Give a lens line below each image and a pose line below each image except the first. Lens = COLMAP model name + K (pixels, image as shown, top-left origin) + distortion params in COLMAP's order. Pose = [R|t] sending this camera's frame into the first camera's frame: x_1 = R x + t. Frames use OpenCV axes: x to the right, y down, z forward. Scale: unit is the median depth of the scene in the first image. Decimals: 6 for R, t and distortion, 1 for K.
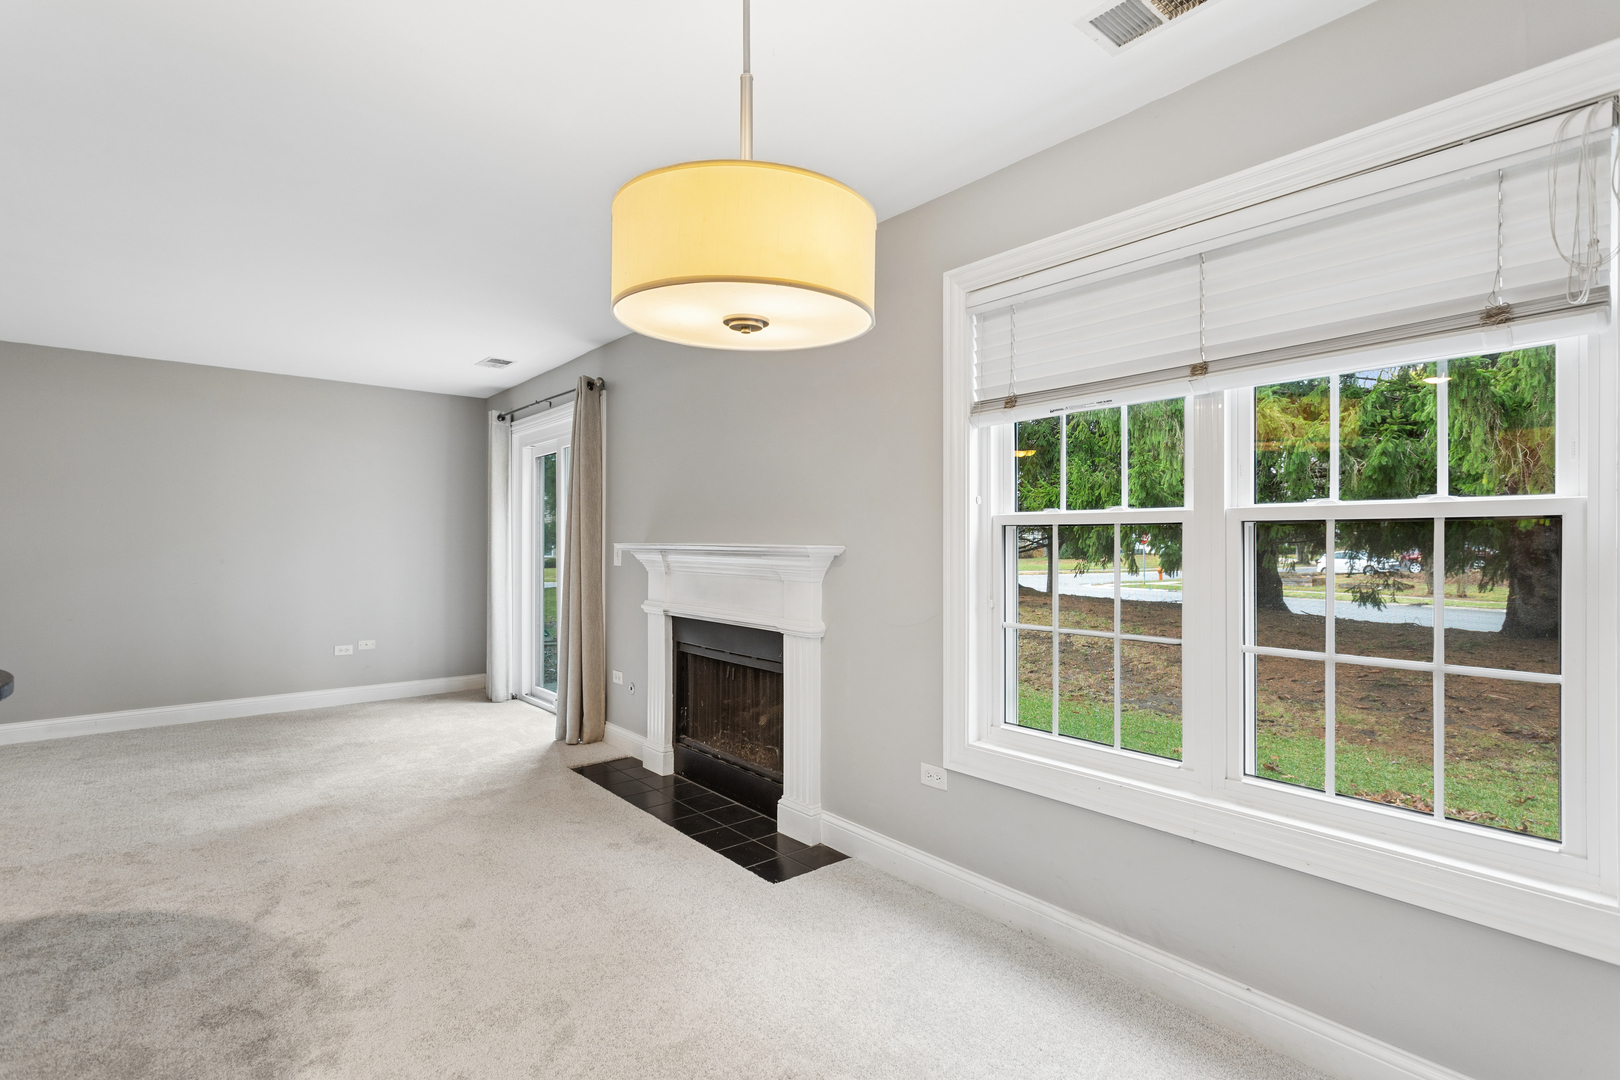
lens RADIAL K [[762.5, 0, 808.1], [0, 762.5, 540.4], [0, 0, 1]] dist [0.003608, 0.001083]
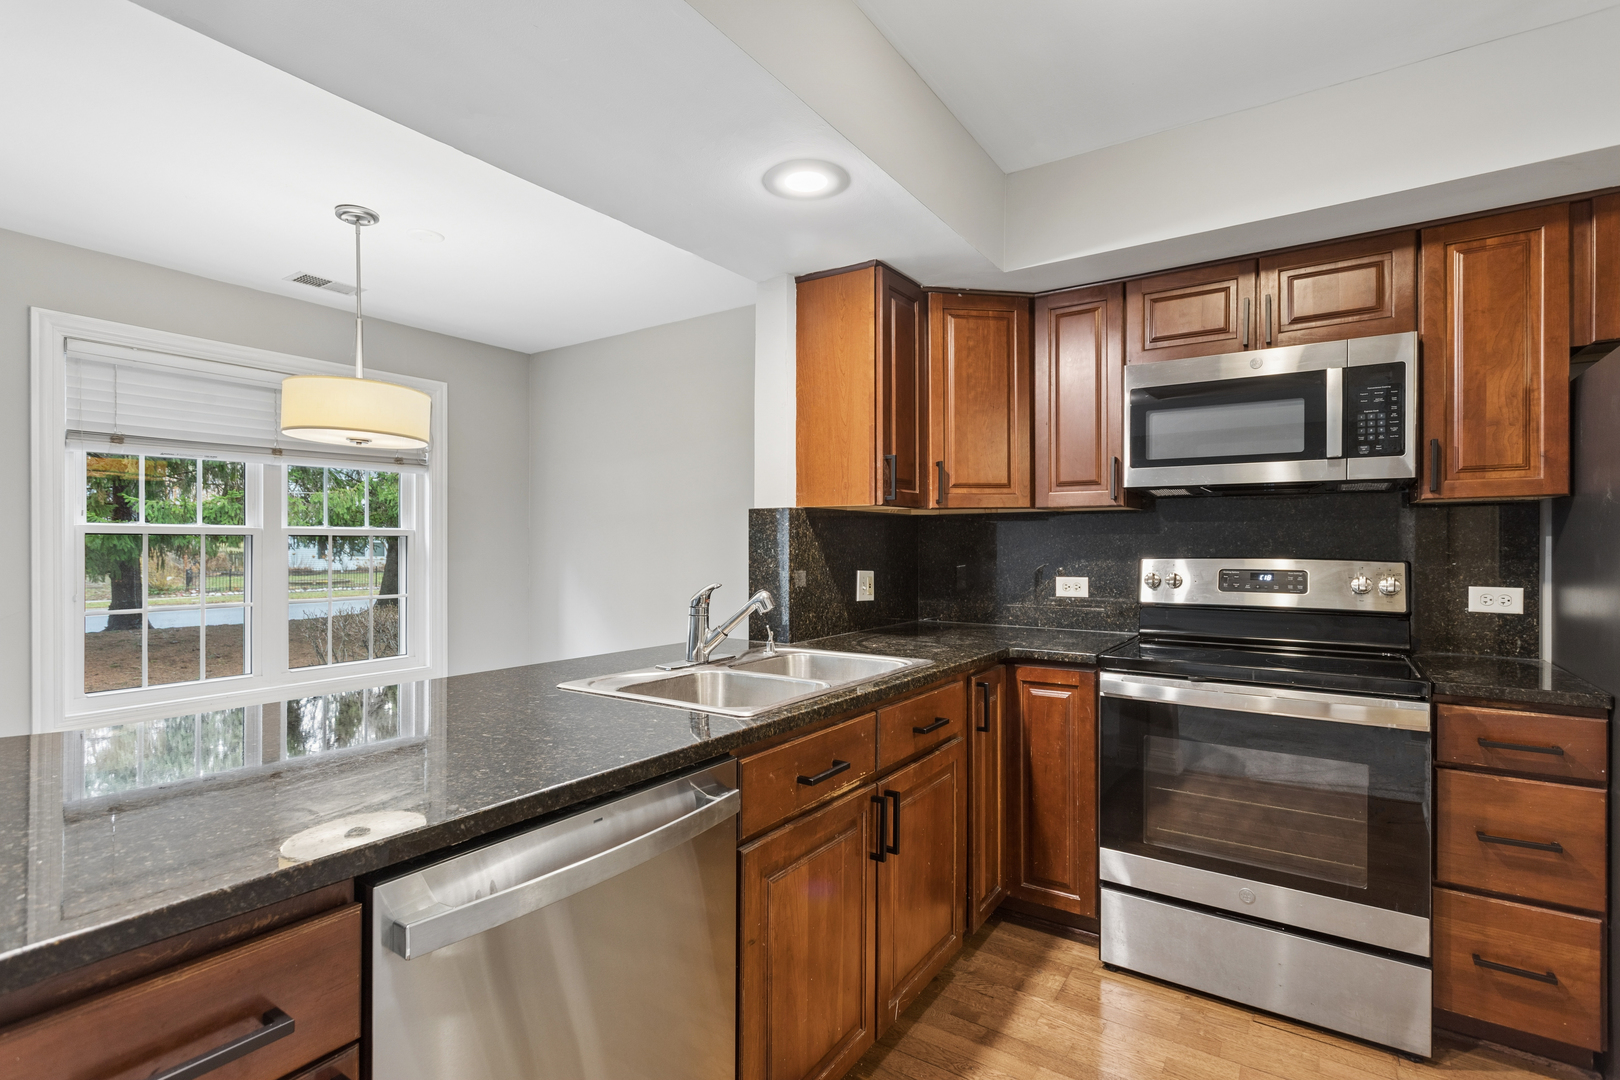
lens RADIAL K [[762.2, 0, 810.5], [0, 762.2, 543.5], [0, 0, 1]] dist [0.000796, 0.000943]
pose [[-0.270843, 0.002614, 0.962620, -1.319988], [0.002392, 0.999995, -0.002042, 0.002114], [-0.962620, 0.001750, -0.270848, 0.219330]]
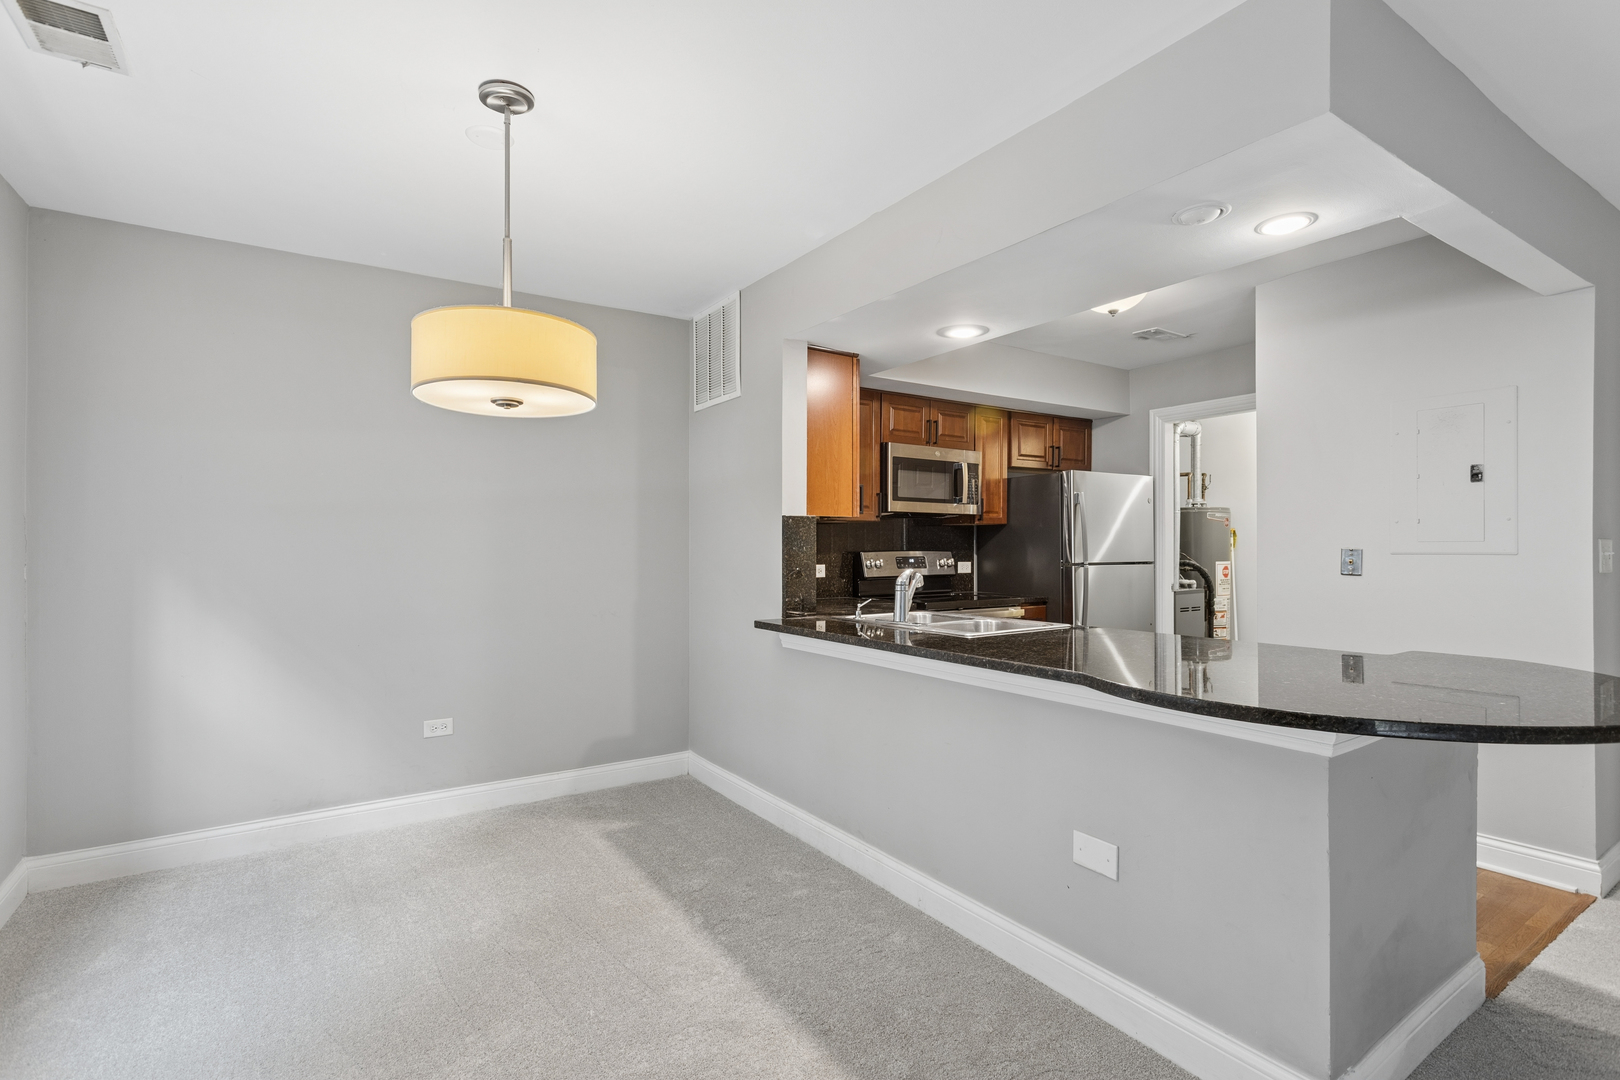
lens RADIAL K [[762.2, 0, 810.5], [0, 762.2, 543.5], [0, 0, 1]] dist [0.000796, 0.000943]
pose [[-0.992721, 0.002401, 0.120416, -0.479378], [0.002465, 0.999997, 0.000385, 0.000968], [-0.120414, 0.000679, -0.992723, 1.357786]]
